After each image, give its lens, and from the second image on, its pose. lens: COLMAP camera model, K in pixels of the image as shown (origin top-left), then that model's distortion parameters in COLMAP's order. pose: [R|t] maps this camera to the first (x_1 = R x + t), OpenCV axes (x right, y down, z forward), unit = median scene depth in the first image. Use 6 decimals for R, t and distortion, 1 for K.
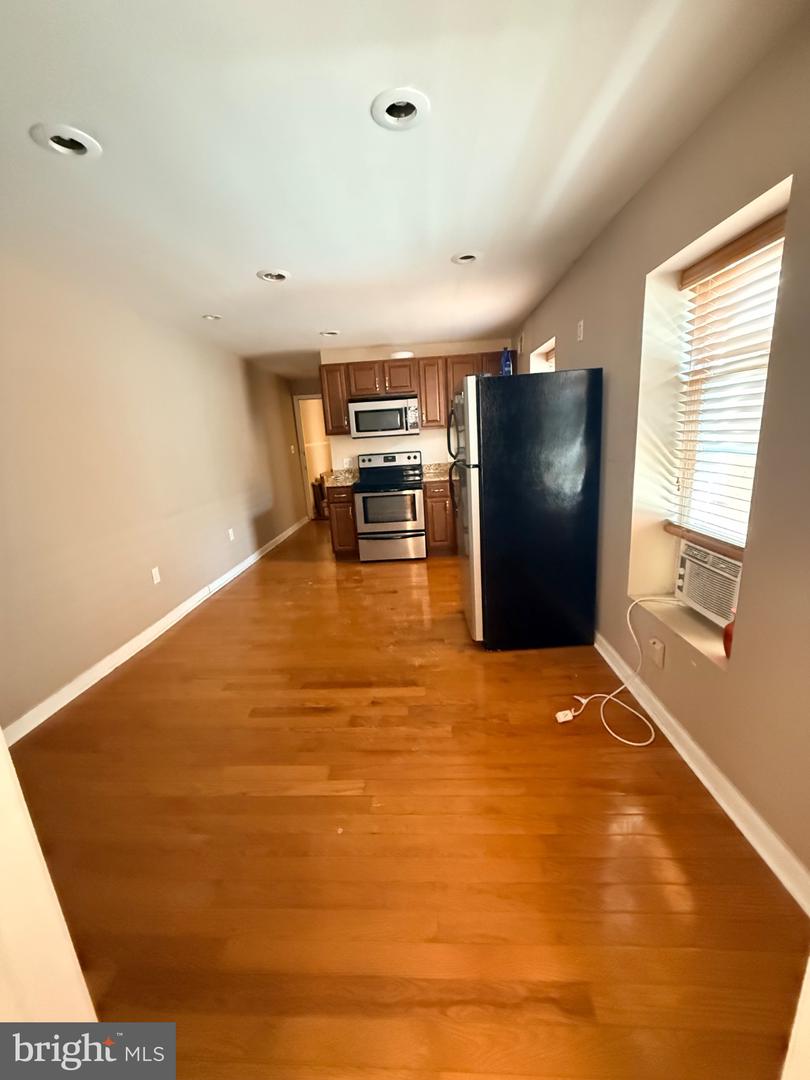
lens RADIAL K [[429.7, 0, 406.0], [0, 429.7, 535.6], [0, 0, 1]] dist [-0.000428, -0.000008]
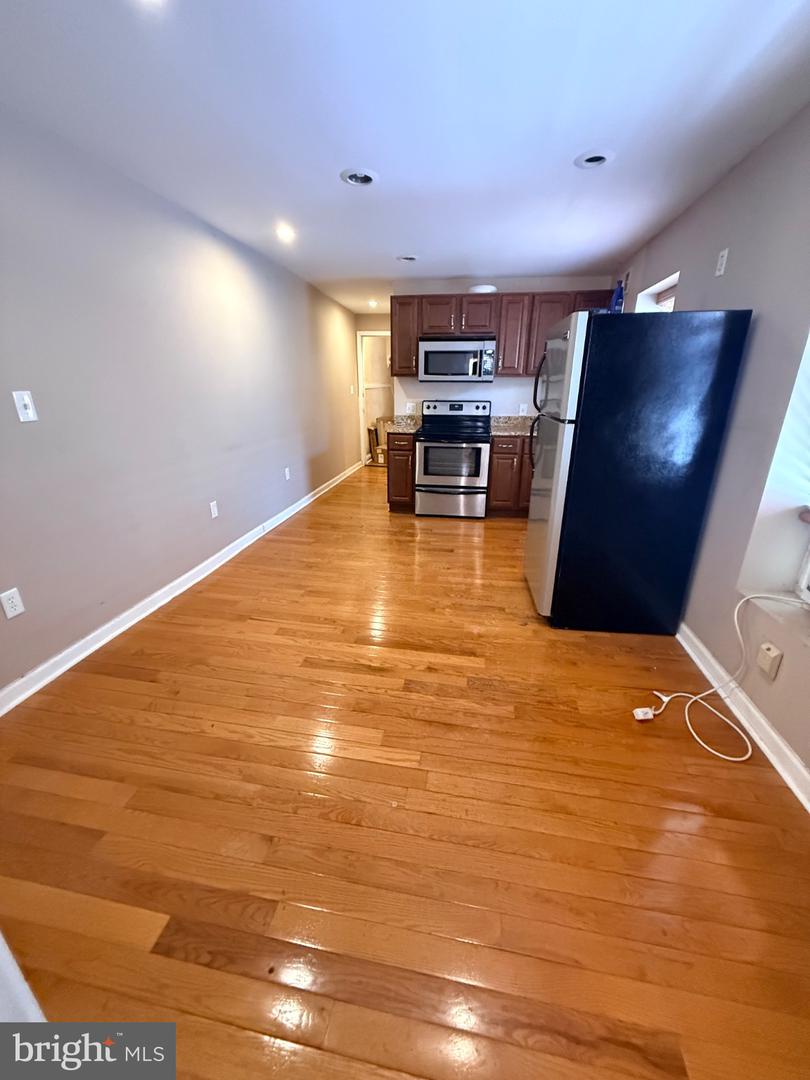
lens RADIAL K [[429.7, 0, 404.5], [0, 429.7, 536.3], [0, 0, 1]] dist [-0.000428, -0.000008]
pose [[0.990148, 0.103713, -0.094078, -0.060445], [-0.092352, 0.988712, 0.117985, -0.004369], [0.105252, -0.108134, 0.988549, 0.077415]]
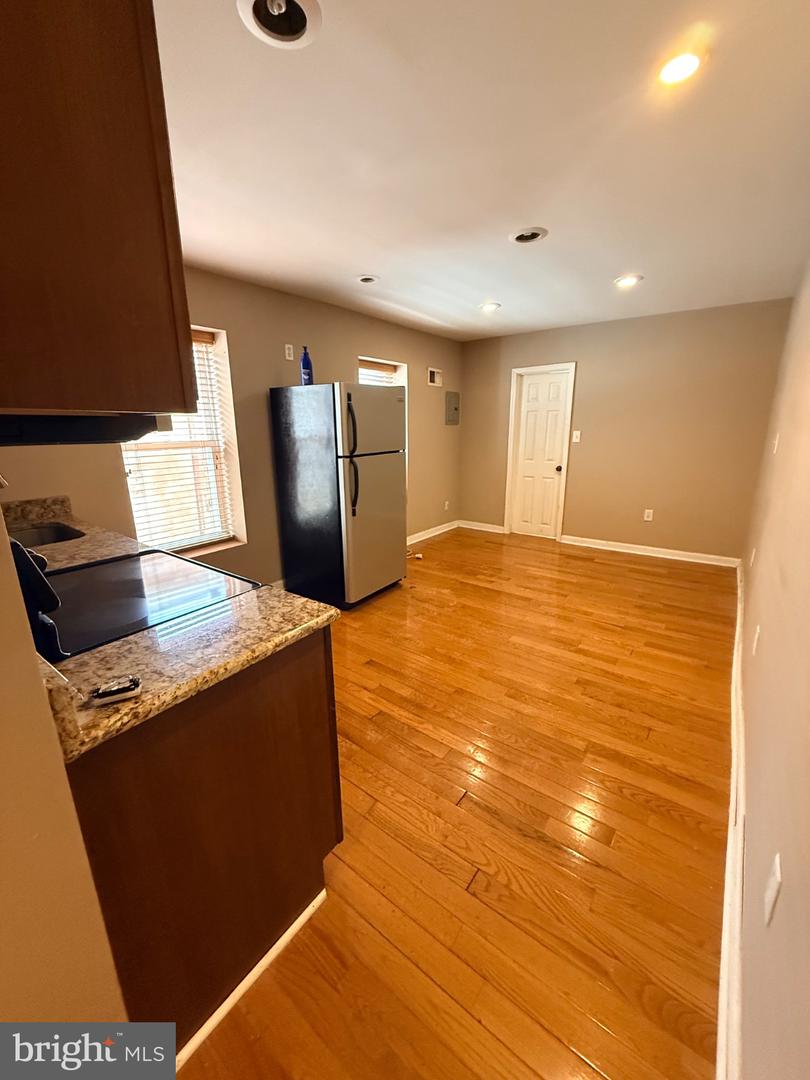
lens RADIAL K [[429.7, 0, 406.2], [0, 429.7, 538.2], [0, 0, 1]] dist [-0.000428, -0.000008]
pose [[-0.823008, -0.075809, 0.562948, -0.624441], [0.190435, 0.896875, 0.399186, -0.429641], [-0.535156, 0.435739, -0.723699, 1.971692]]
